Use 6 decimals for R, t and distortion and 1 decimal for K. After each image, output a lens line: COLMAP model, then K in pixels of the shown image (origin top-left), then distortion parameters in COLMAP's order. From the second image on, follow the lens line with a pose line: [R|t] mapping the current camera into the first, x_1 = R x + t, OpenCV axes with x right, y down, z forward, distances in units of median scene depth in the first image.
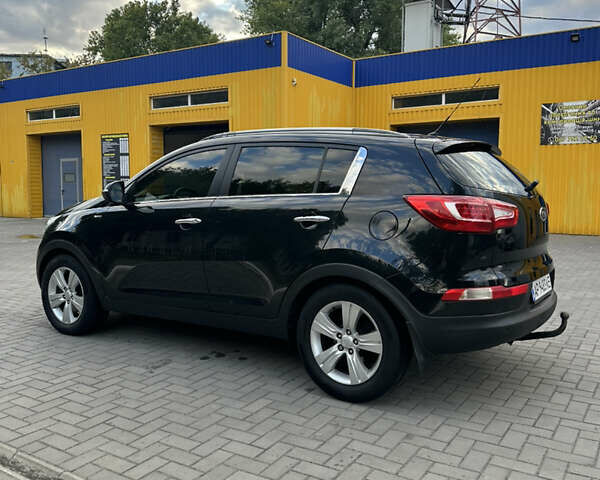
lens RADIAL K [[565.1, 0, 300.0], [0, 565.1, 240.0], [0, 0, 1]] dist [0.148631, -0.282391]
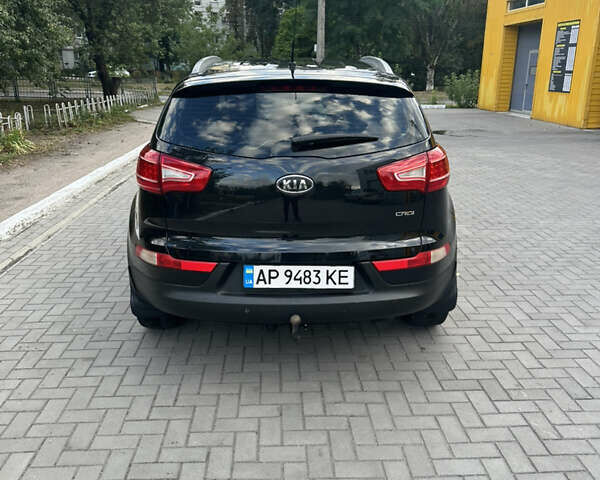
lens RADIAL K [[565.1, 0, 300.0], [0, 565.1, 240.0], [0, 0, 1]] dist [0.148631, -0.282391]
pose [[0.566095, 0.236480, -0.789692, 0.995425], [-0.078699, 0.969097, 0.233789, -0.141472], [0.820575, -0.070198, 0.567212, 0.568690]]
